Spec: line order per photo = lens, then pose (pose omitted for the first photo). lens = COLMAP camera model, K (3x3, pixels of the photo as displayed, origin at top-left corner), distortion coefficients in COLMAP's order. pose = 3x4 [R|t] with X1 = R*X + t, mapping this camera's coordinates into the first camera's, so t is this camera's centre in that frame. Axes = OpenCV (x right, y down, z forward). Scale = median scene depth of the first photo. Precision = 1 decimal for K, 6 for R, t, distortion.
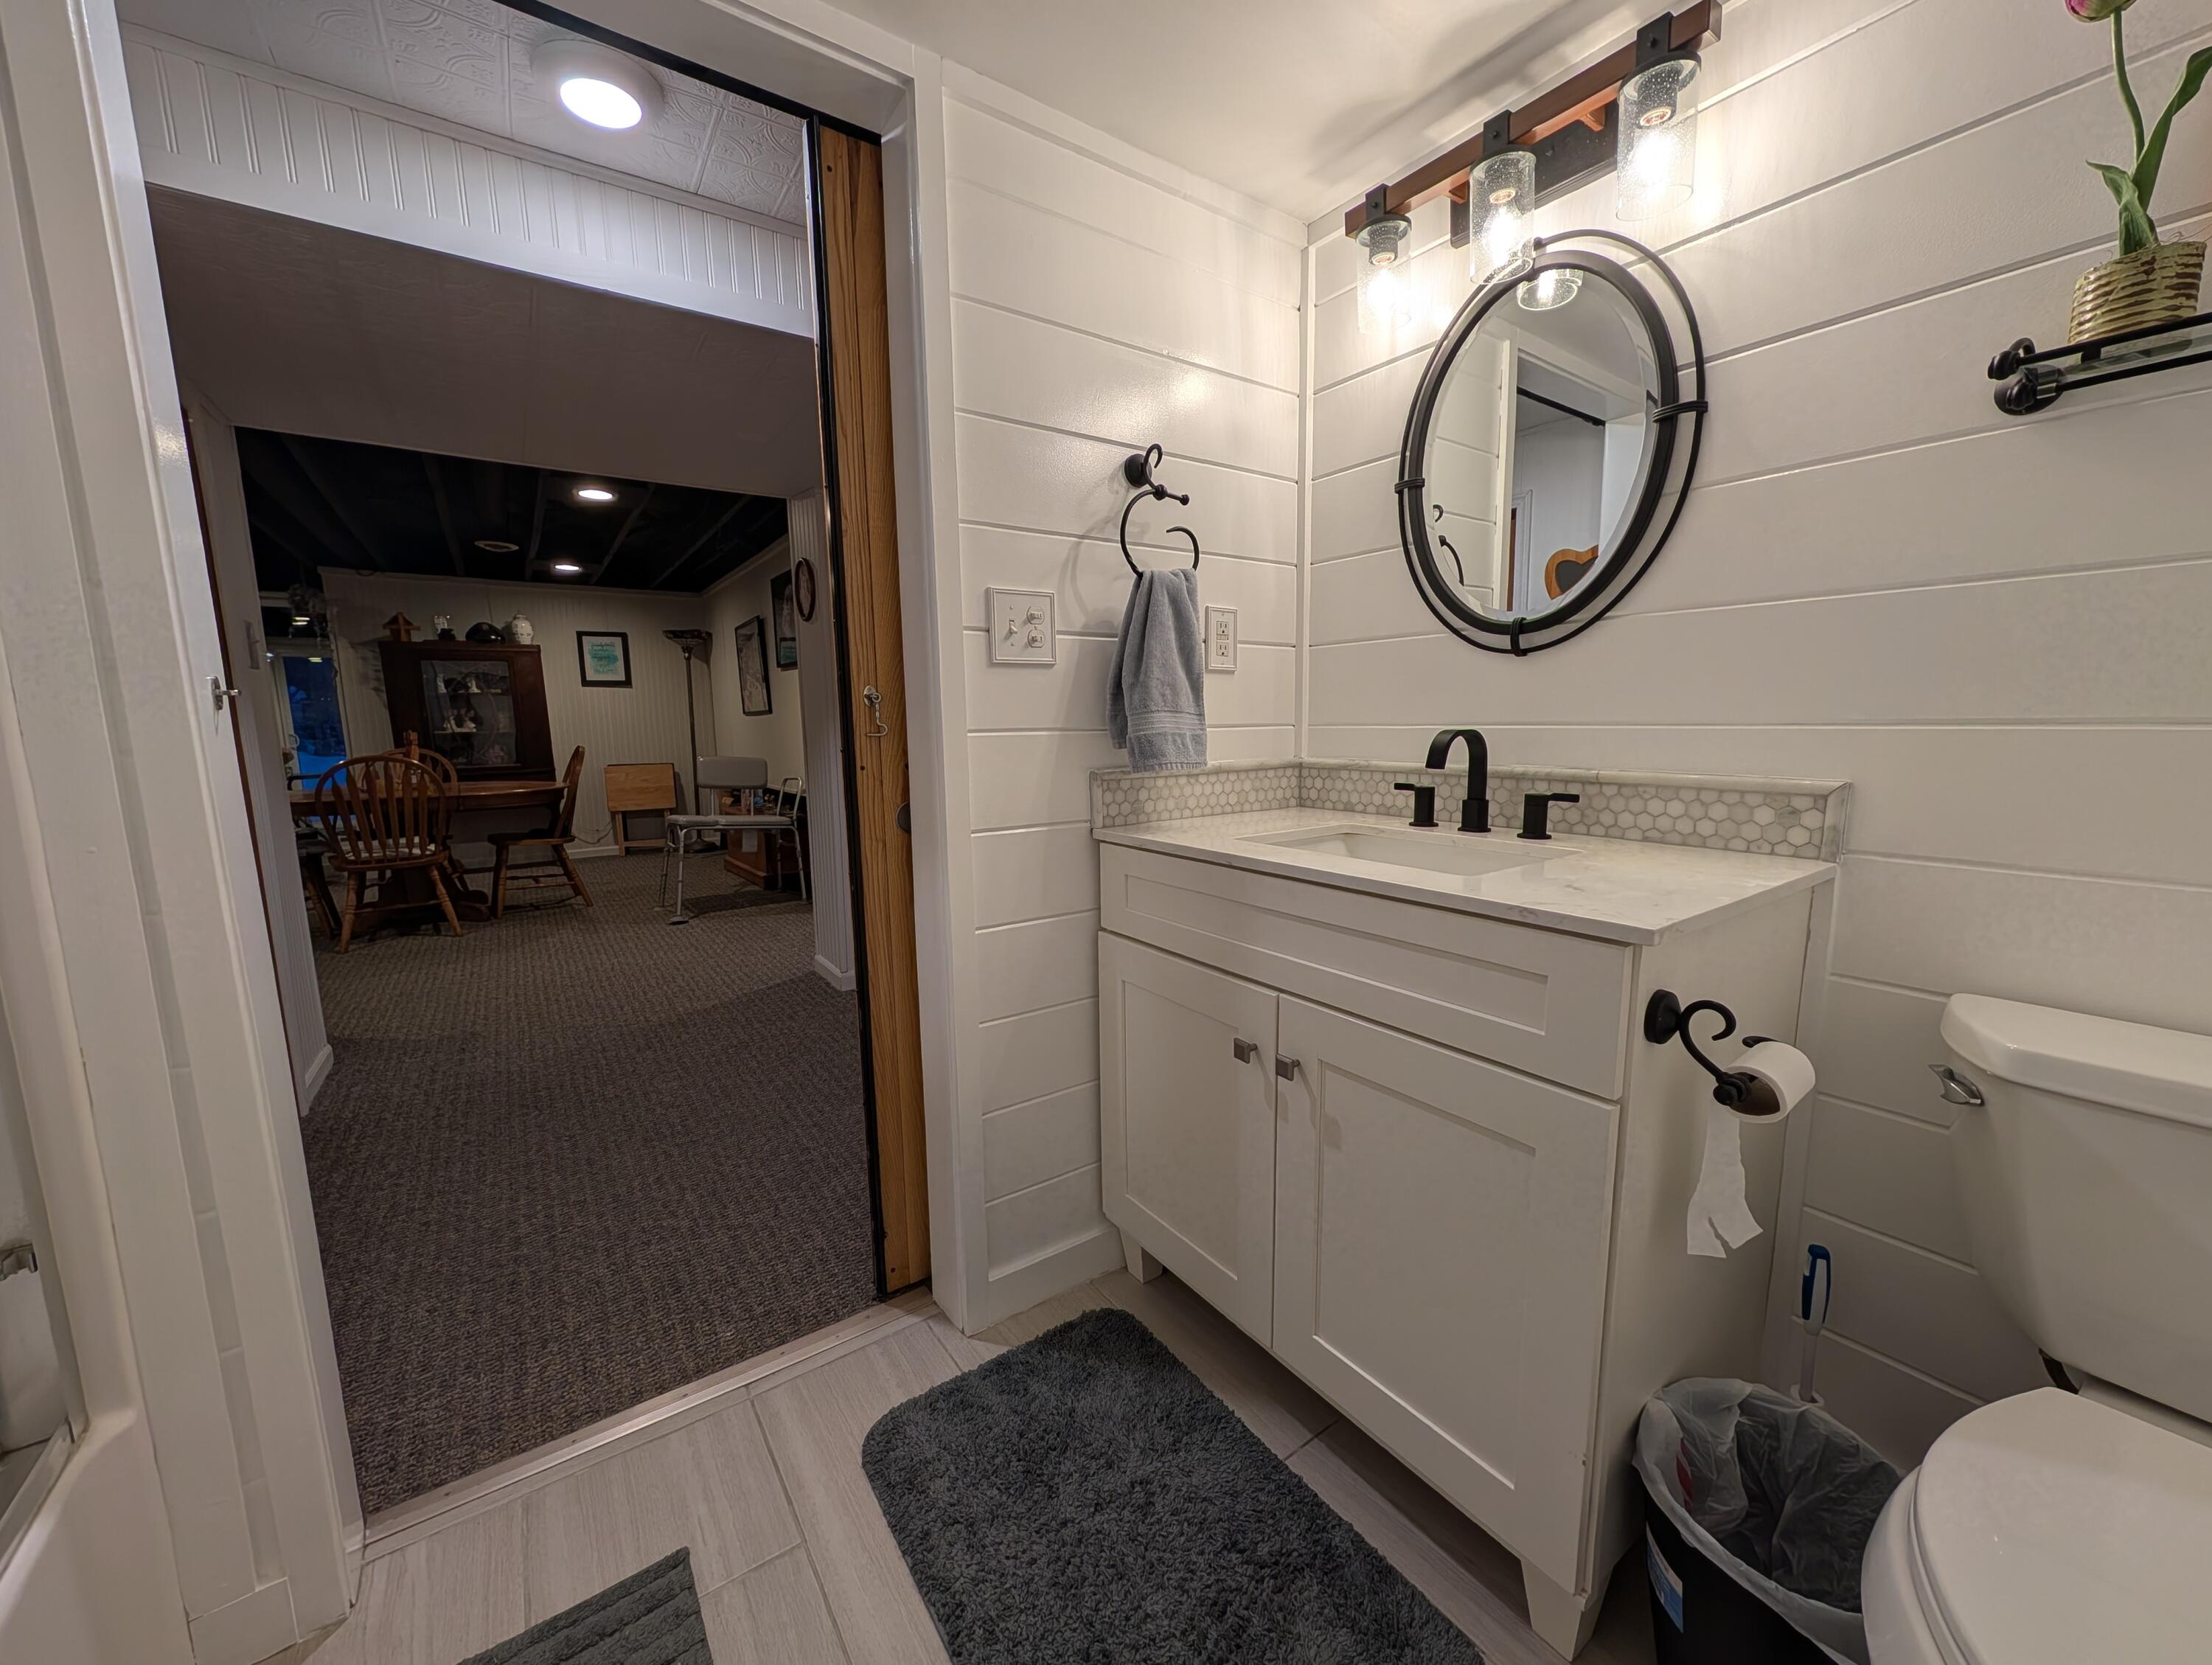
lens RADIAL K [[839.5, 0, 1115.4], [0, 839.5, 837.7], [0, 0, 1]] dist [-0.000533, 0.000525]
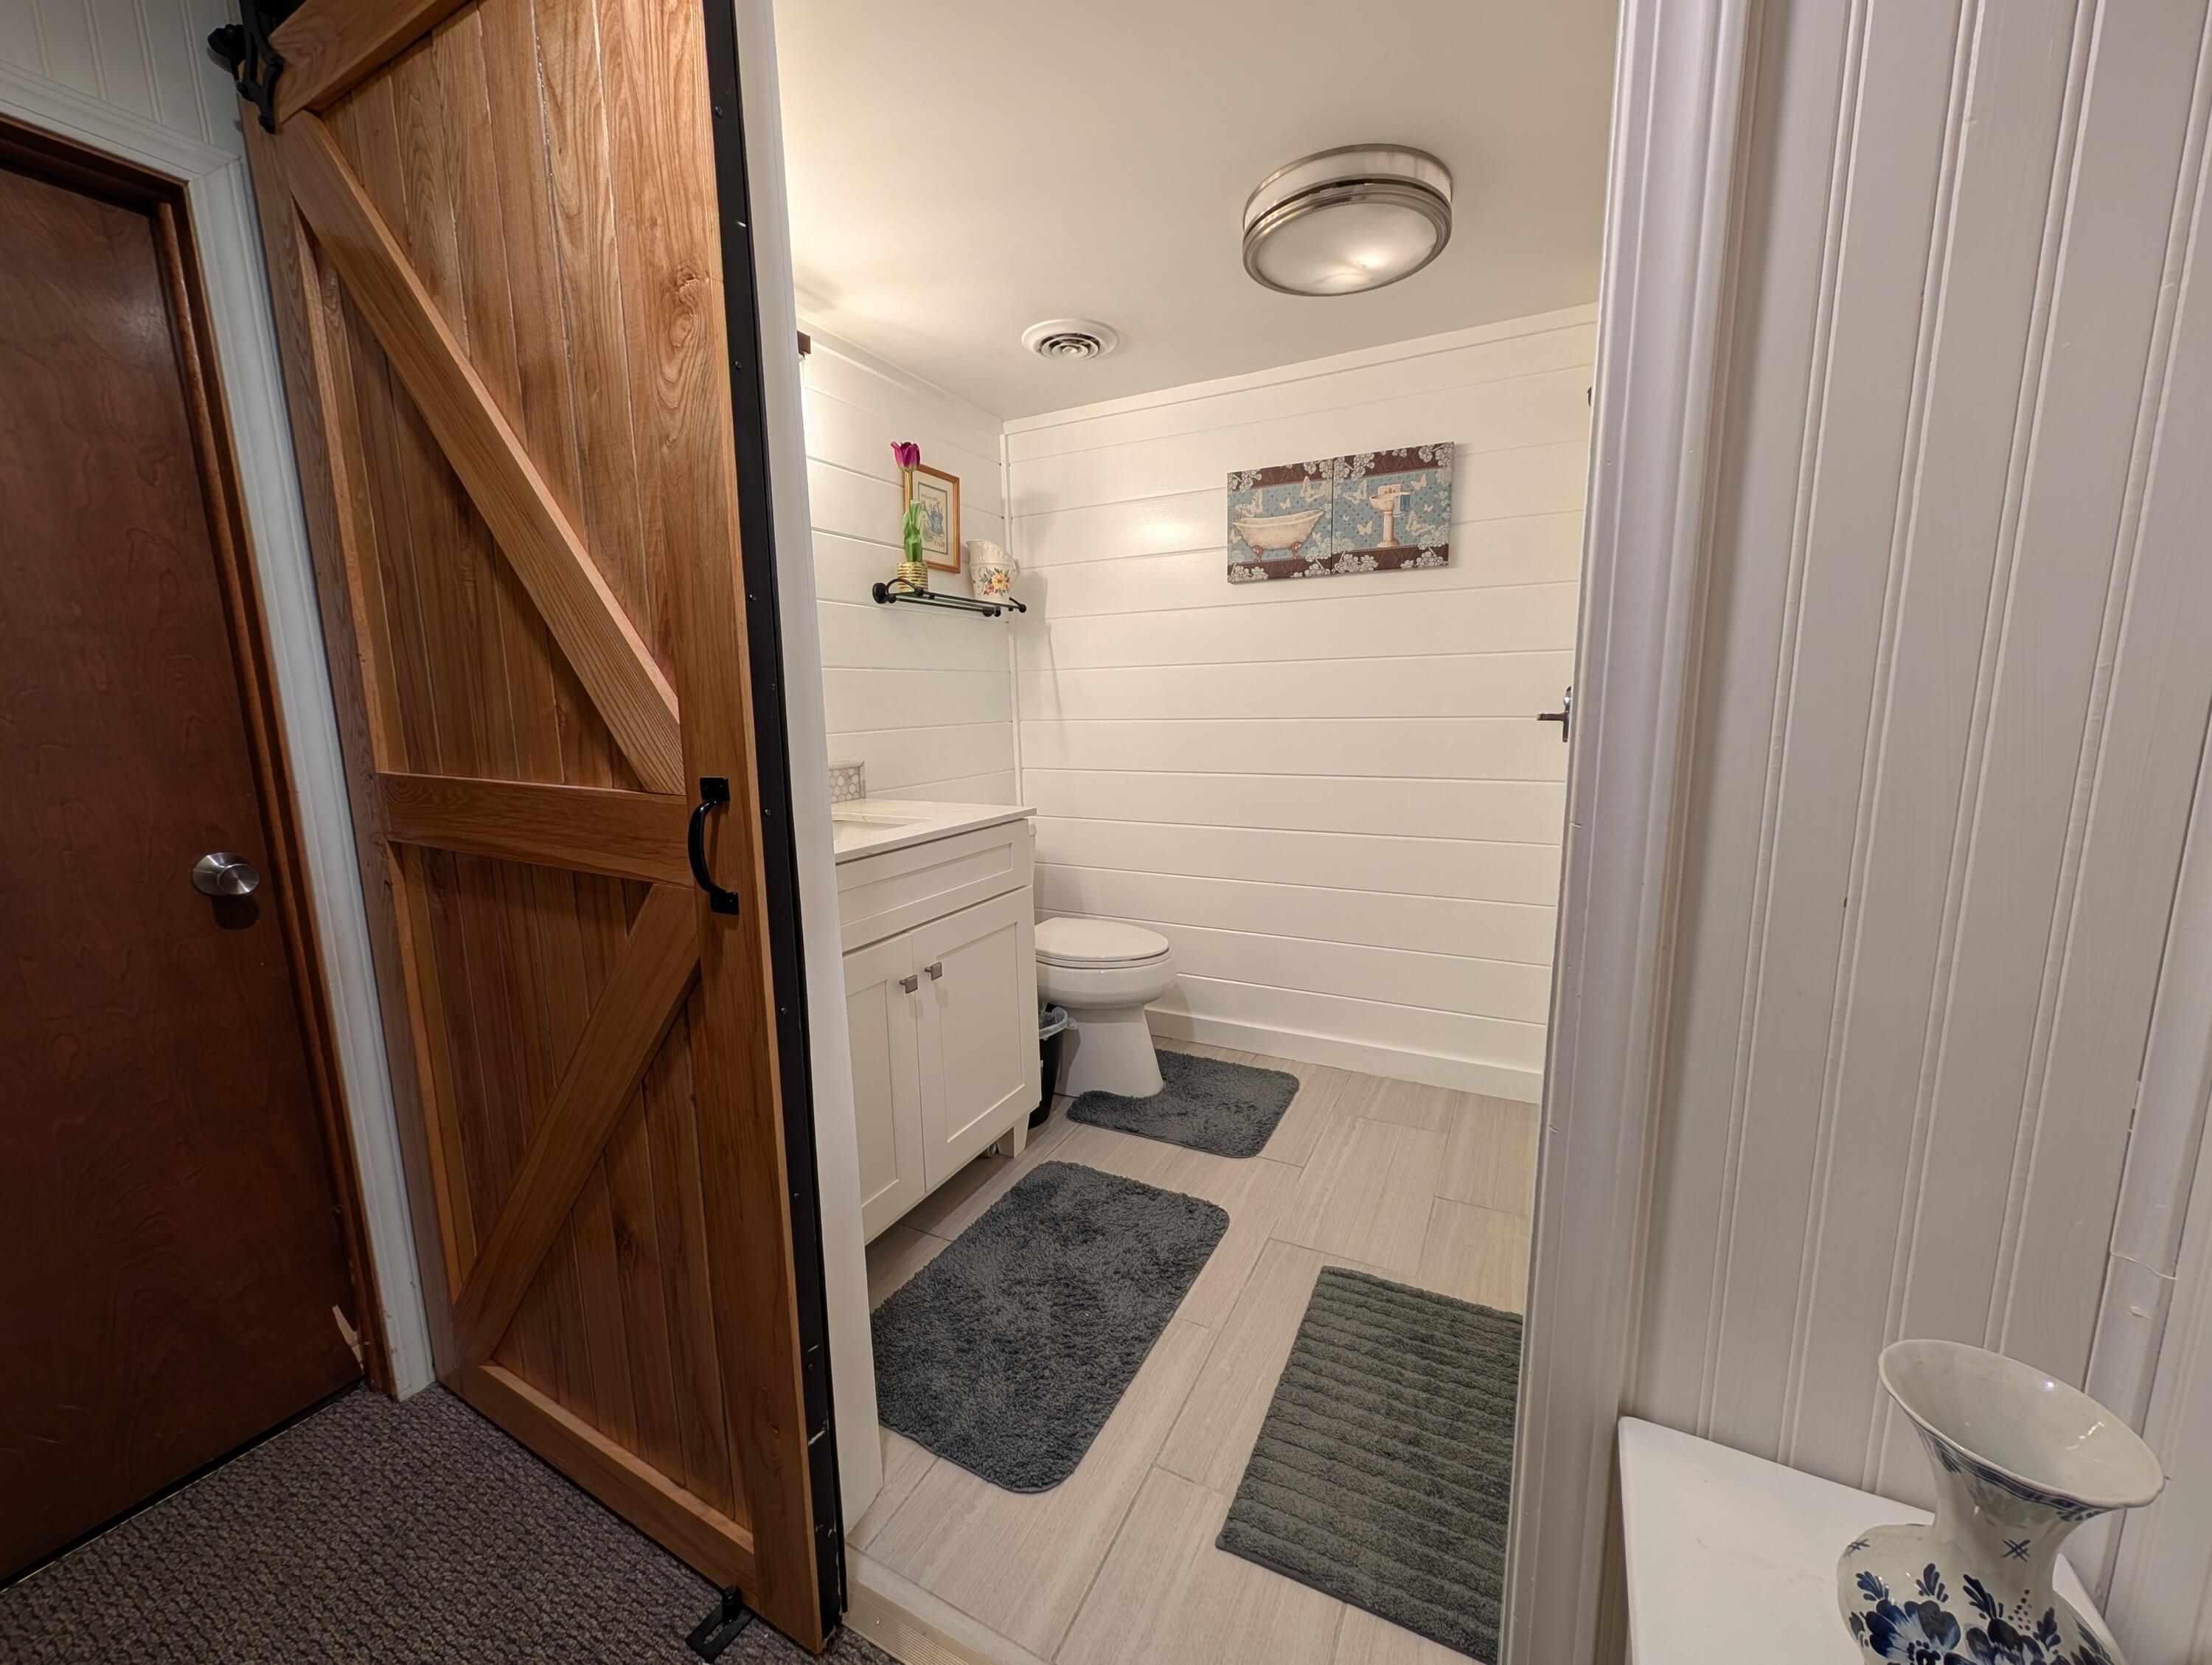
lens RADIAL K [[839.5, 0, 1115.4], [0, 839.5, 837.7], [0, 0, 1]] dist [-0.000533, 0.000525]
pose [[-0.450587, -0.123773, 0.884111, -1.194563], [0.146733, 0.966605, 0.210104, -0.210265], [-0.880591, 0.224398, -0.417378, 1.278841]]
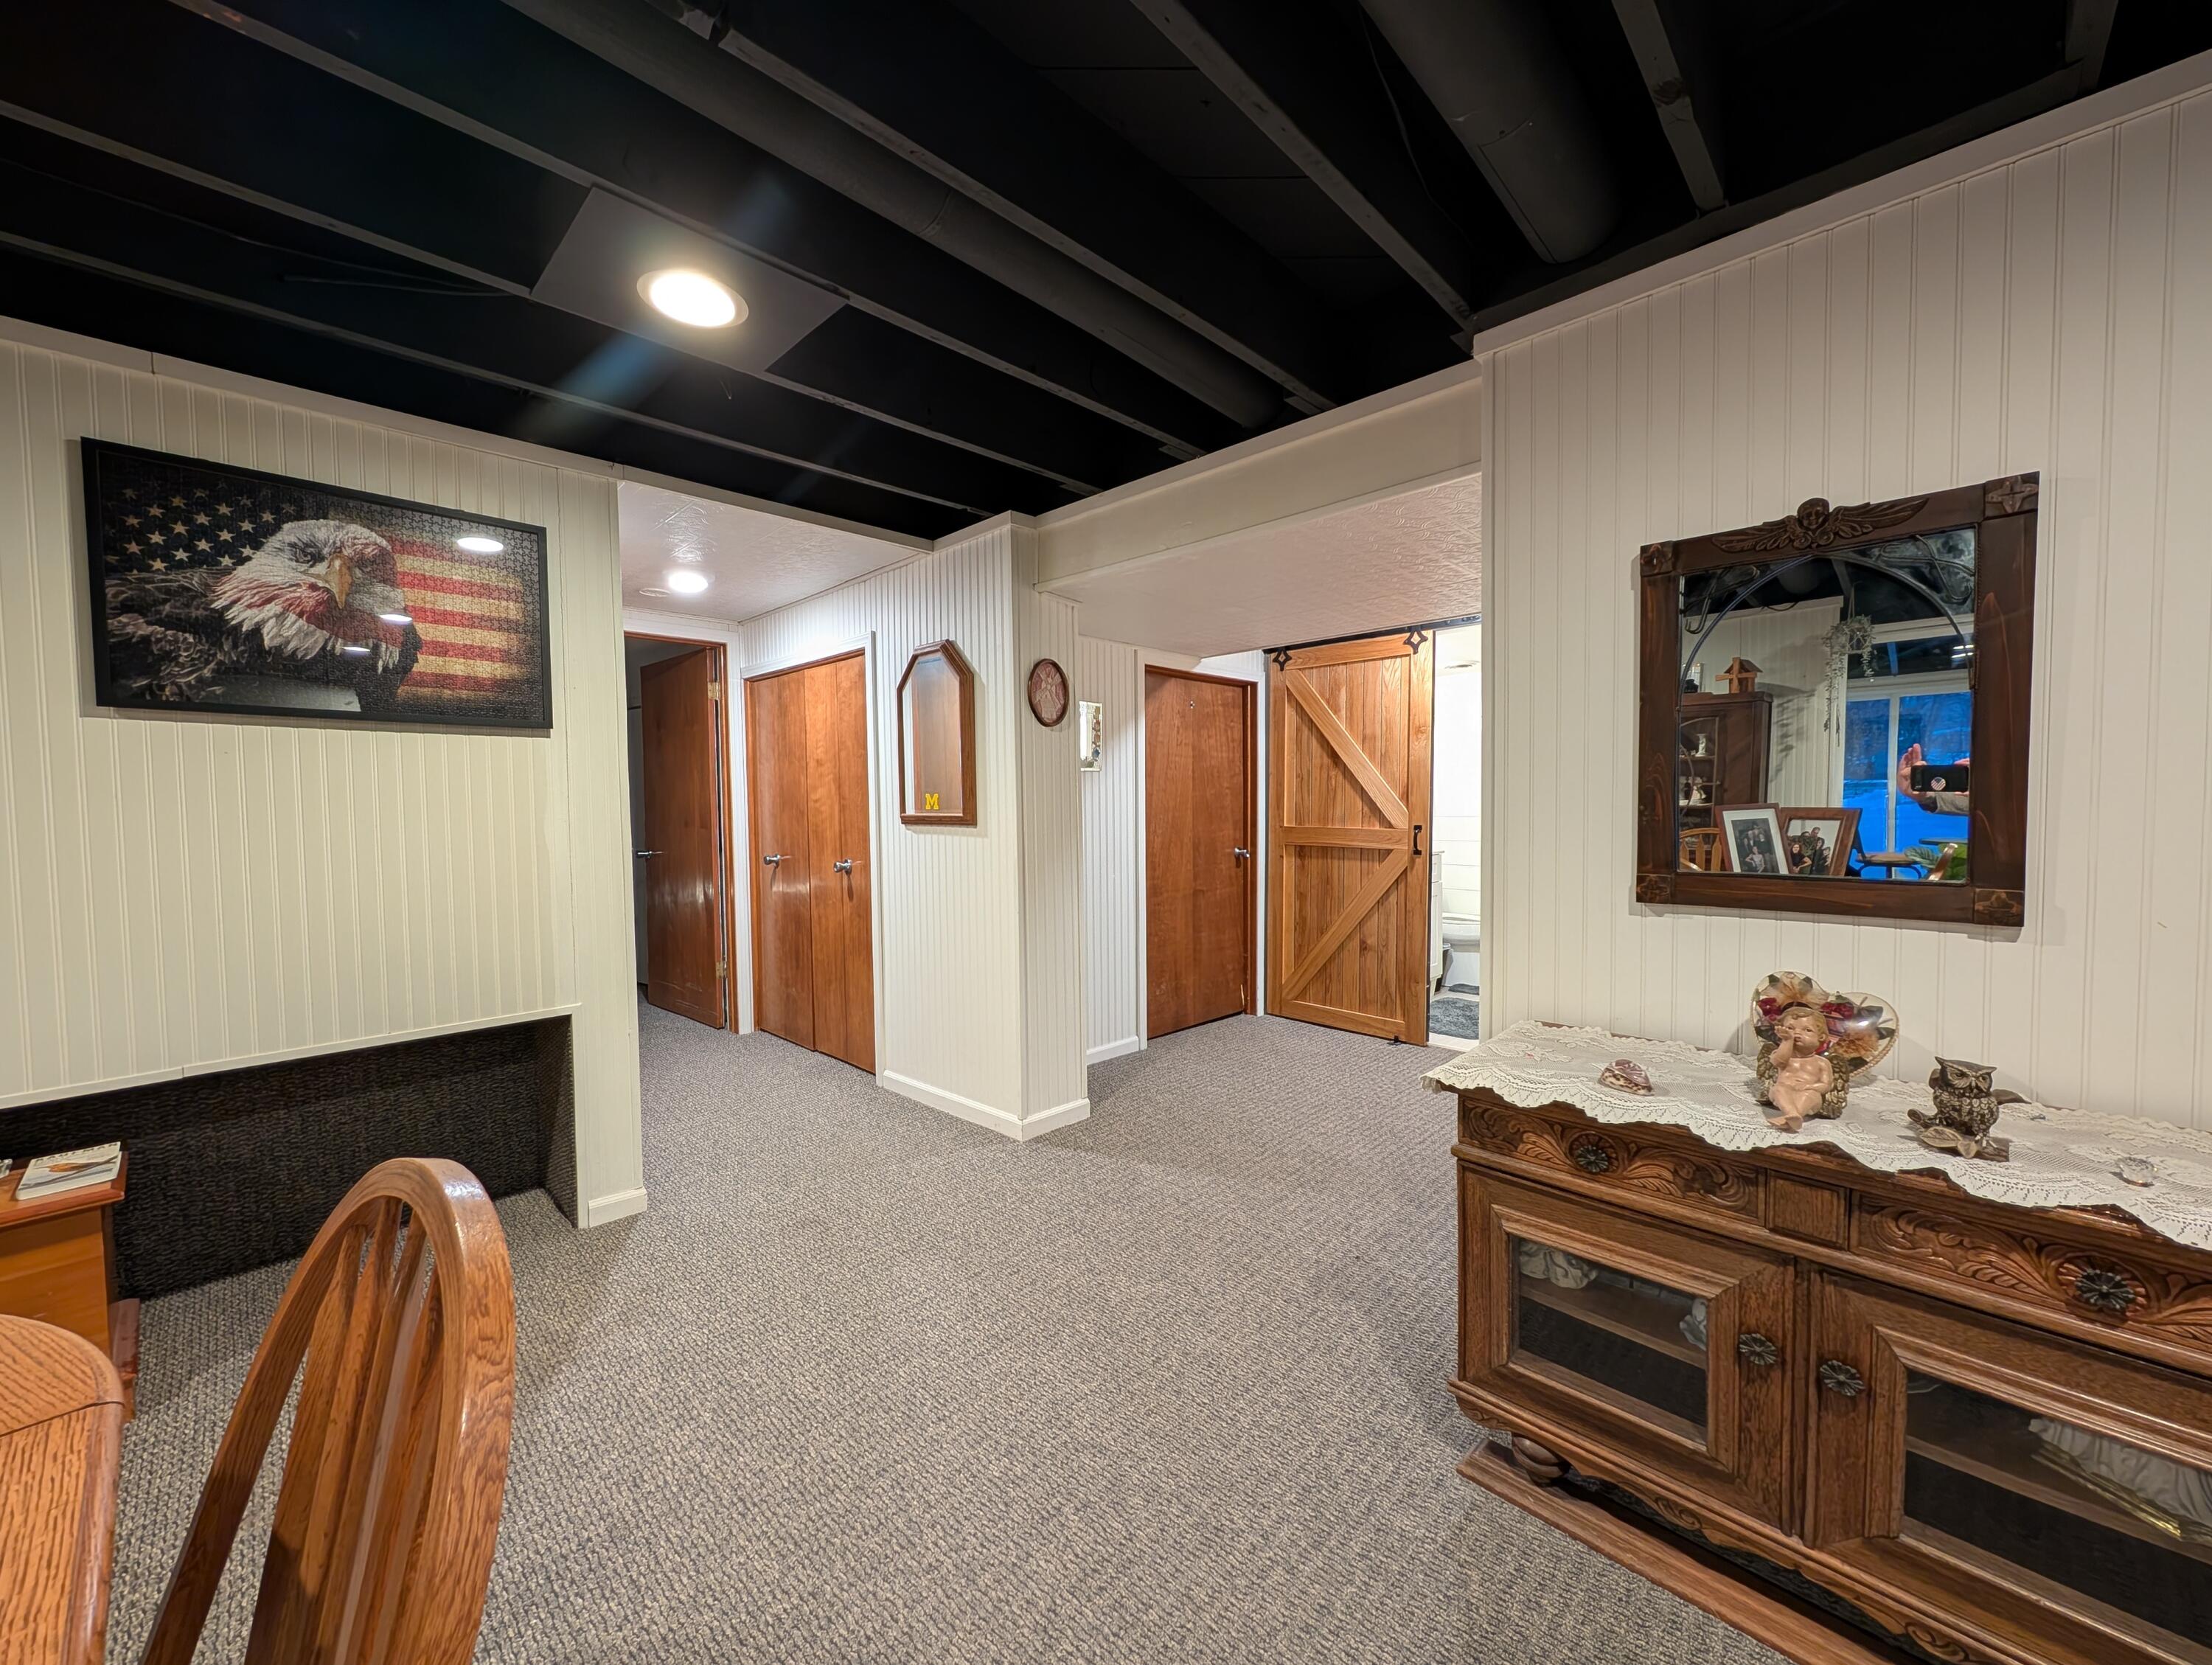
lens RADIAL K [[844.8, 0, 1107.6], [0, 844.8, 839.3], [0, 0, 1]] dist [0.001112, 0.000132]
pose [[-0.176284, -0.030813, 0.983857, -6.385229], [0.156018, 0.986000, 0.058835, -0.851098], [-0.971896, 0.163872, -0.169009, 5.291266]]
